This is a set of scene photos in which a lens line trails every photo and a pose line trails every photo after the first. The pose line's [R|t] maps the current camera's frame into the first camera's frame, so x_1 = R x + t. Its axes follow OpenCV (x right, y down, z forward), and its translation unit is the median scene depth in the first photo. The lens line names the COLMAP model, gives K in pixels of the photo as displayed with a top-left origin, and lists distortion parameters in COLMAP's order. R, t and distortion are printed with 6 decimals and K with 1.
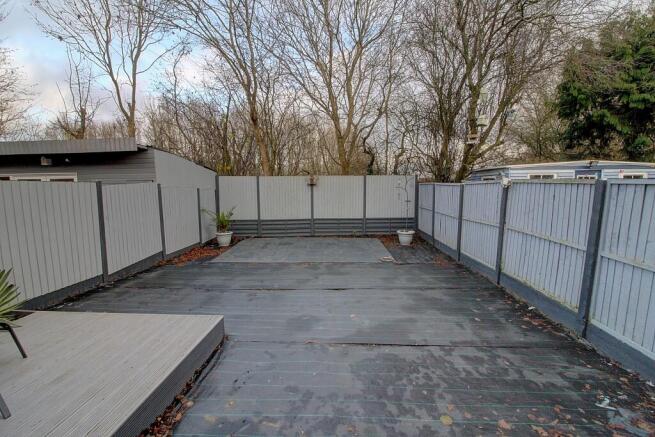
lens RADIAL K [[306.4, 0, 326.7], [0, 306.4, 214.1], [0, 0, 1]] dist [0.002622, -0.013009]
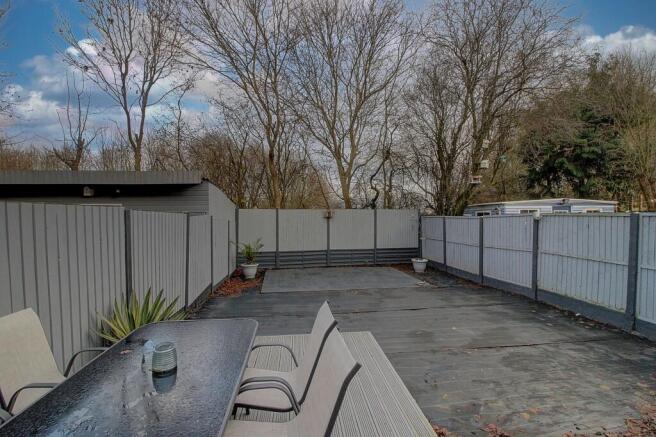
lens RADIAL K [[306.8, 0, 327.2], [0, 306.8, 214.1], [0, 0, 1]] dist [0.002622, -0.013009]
pose [[0.985741, 0.004885, 0.168200, -0.344942], [0.013689, 0.993937, -0.109092, 0.012018], [-0.167713, 0.109839, 0.979698, -0.064020]]
